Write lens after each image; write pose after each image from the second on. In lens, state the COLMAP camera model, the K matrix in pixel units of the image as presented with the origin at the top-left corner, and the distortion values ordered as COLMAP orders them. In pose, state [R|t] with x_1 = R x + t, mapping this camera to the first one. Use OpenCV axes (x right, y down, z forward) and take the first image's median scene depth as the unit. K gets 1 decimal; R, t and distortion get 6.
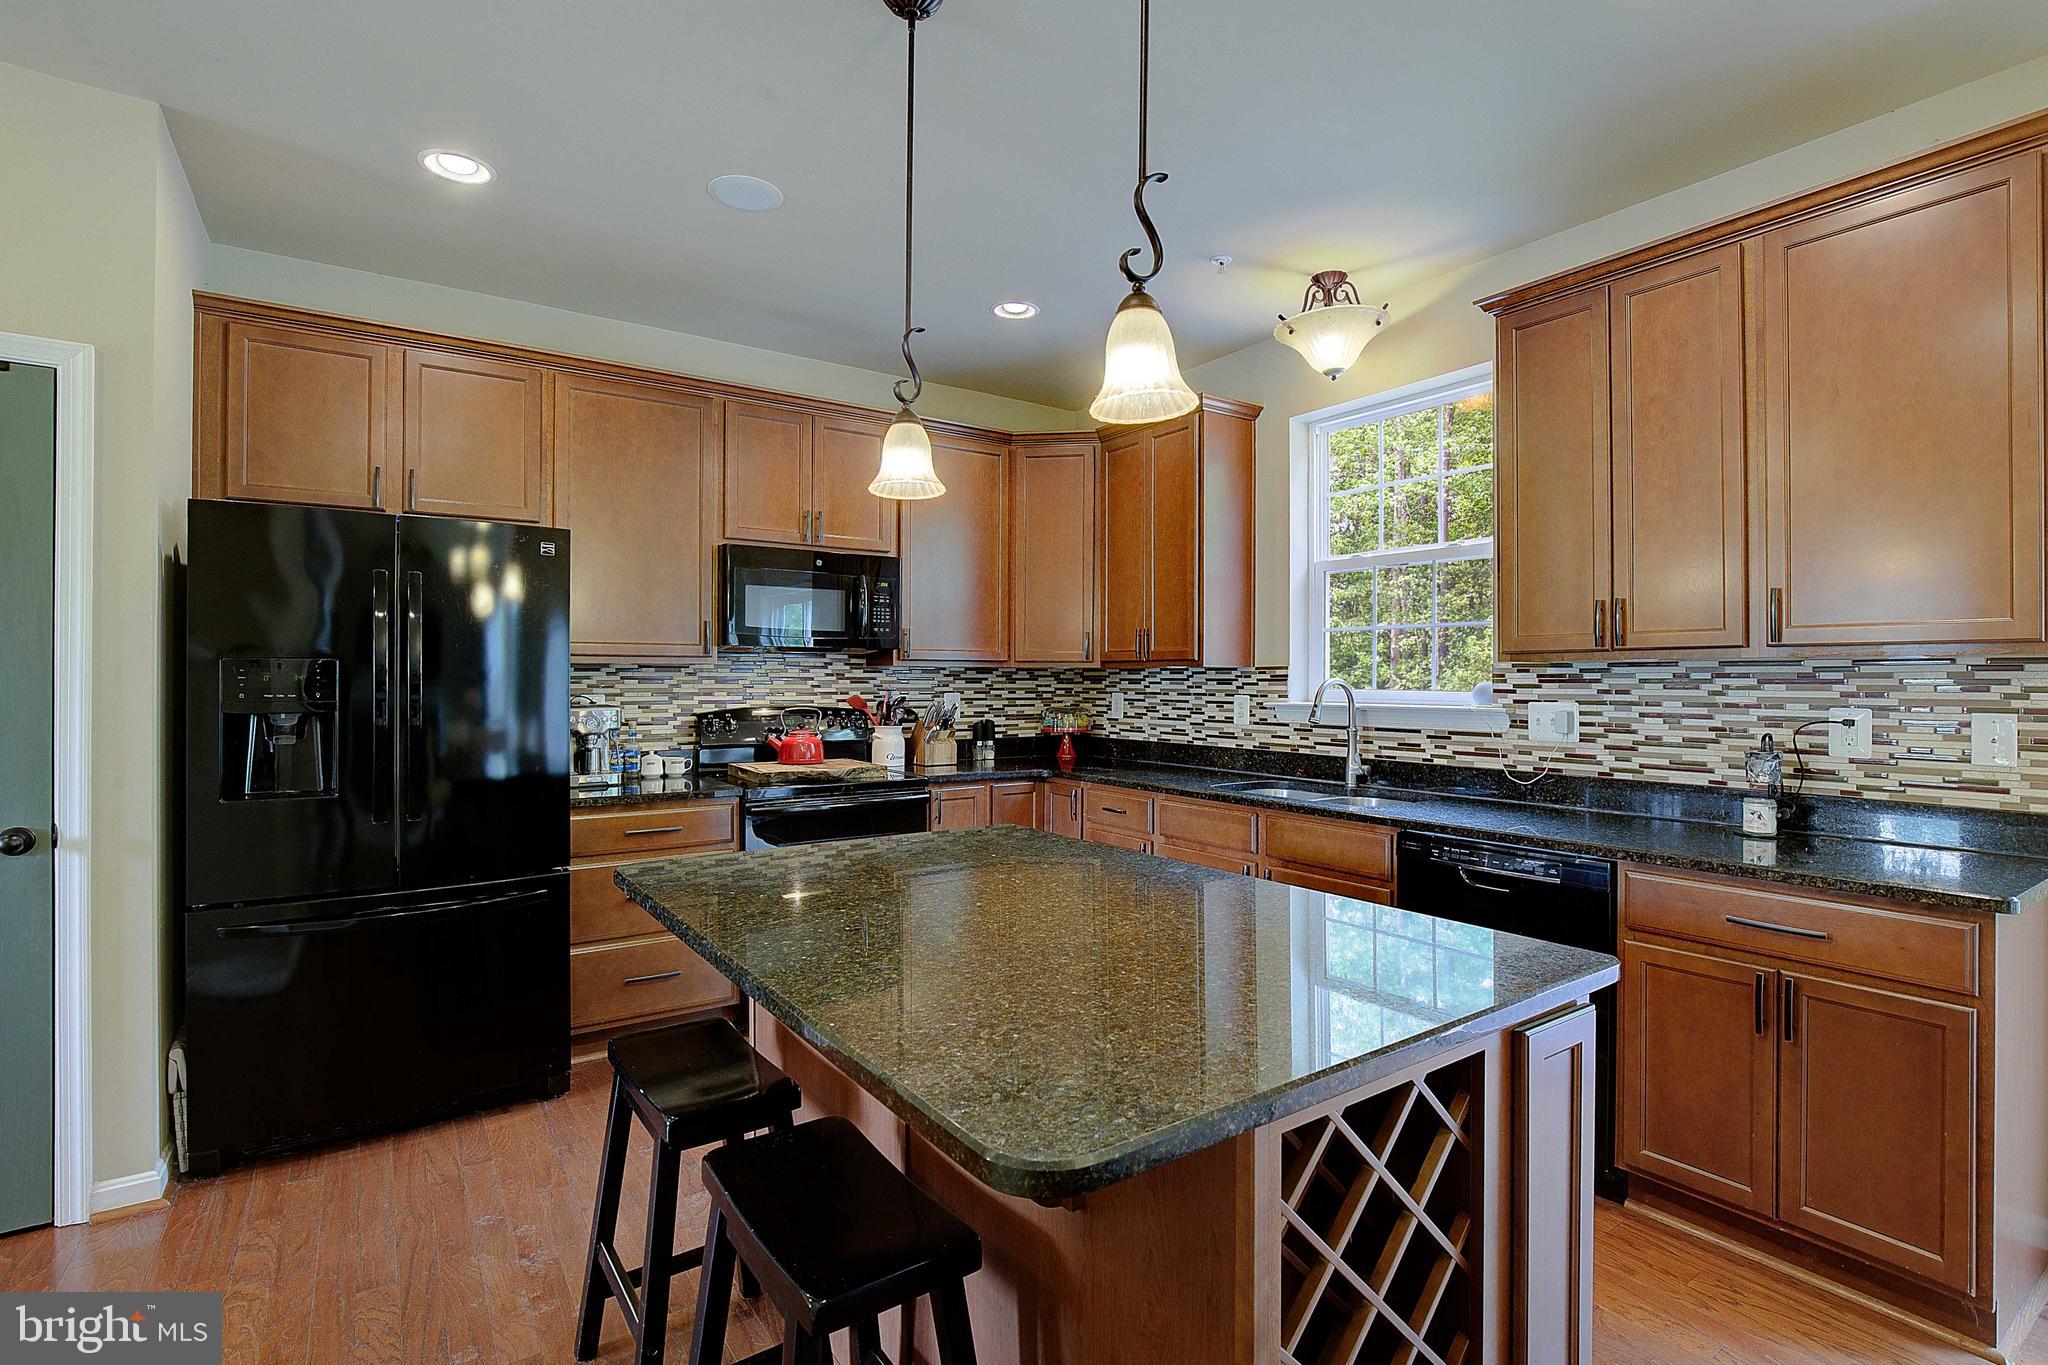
lens RADIAL K [[975.5, 0, 1045.4], [0, 975.5, 676.7], [0, 0, 1]] dist [-0.025921, 0.000442]
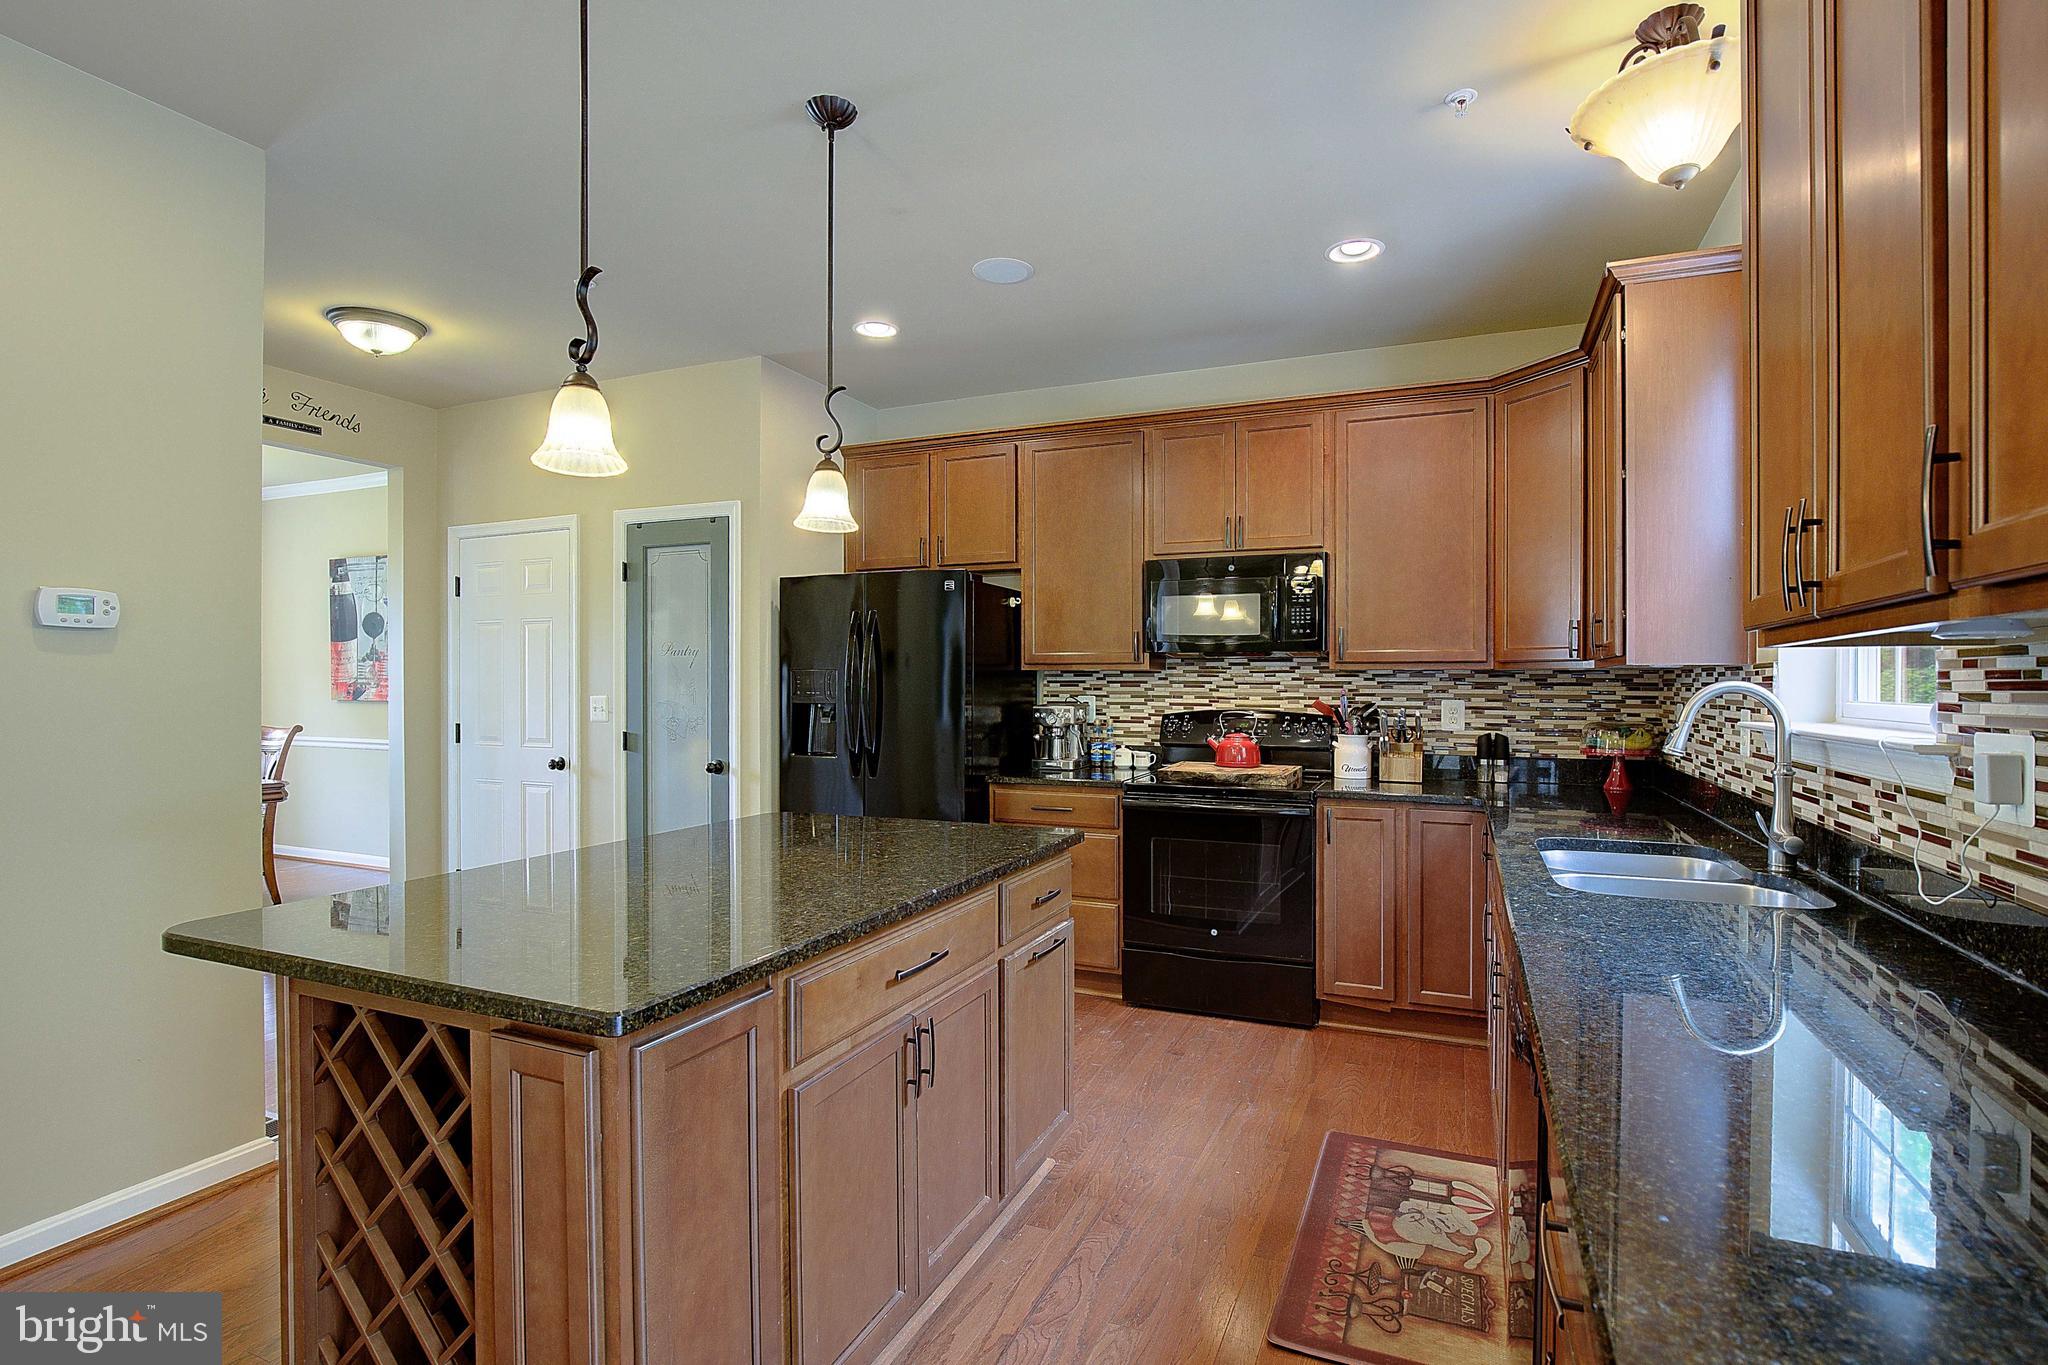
lens RADIAL K [[967.0, 0, 1029.5], [0, 967.0, 684.5], [0, 0, 1]] dist [-0.003495, -0.000190]
pose [[0.525828, 0.001348, -0.850590, 0.475748], [-0.000347, 0.999999, 0.001370, 0.002285], [0.850591, -0.000425, 0.525828, 0.272710]]
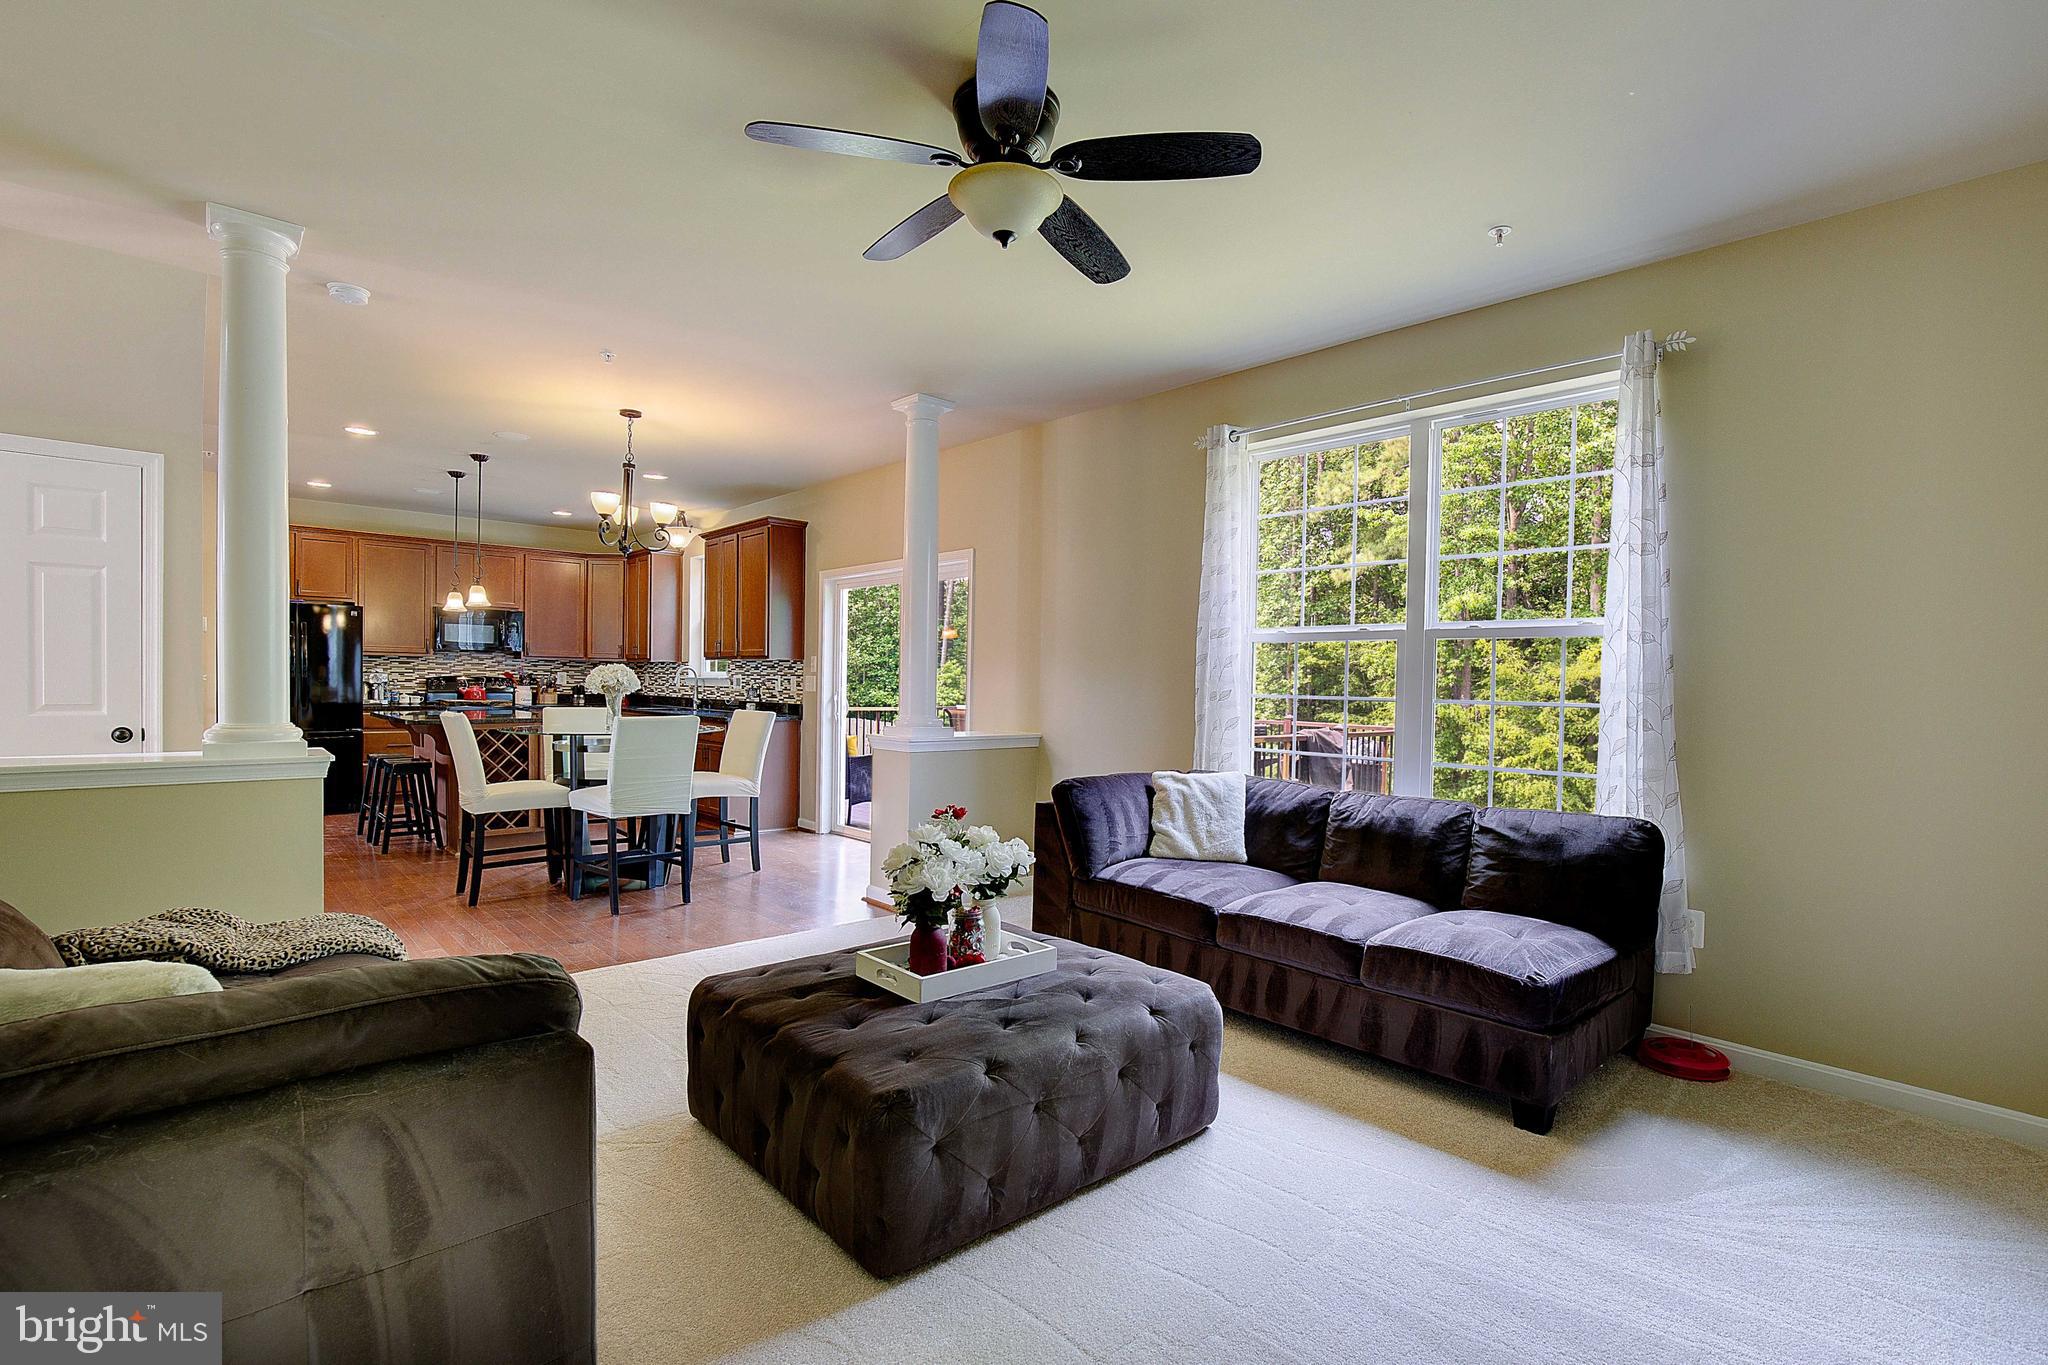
lens RADIAL K [[967.0, 0, 1029.5], [0, 967.0, 684.5], [0, 0, 1]] dist [-0.003495, -0.000190]
pose [[0.992684, 0.017272, 0.119497, 0.748956], [-0.018020, 0.999824, 0.005184, 0.015557], [-0.119387, -0.007299, 0.992821, -1.374348]]
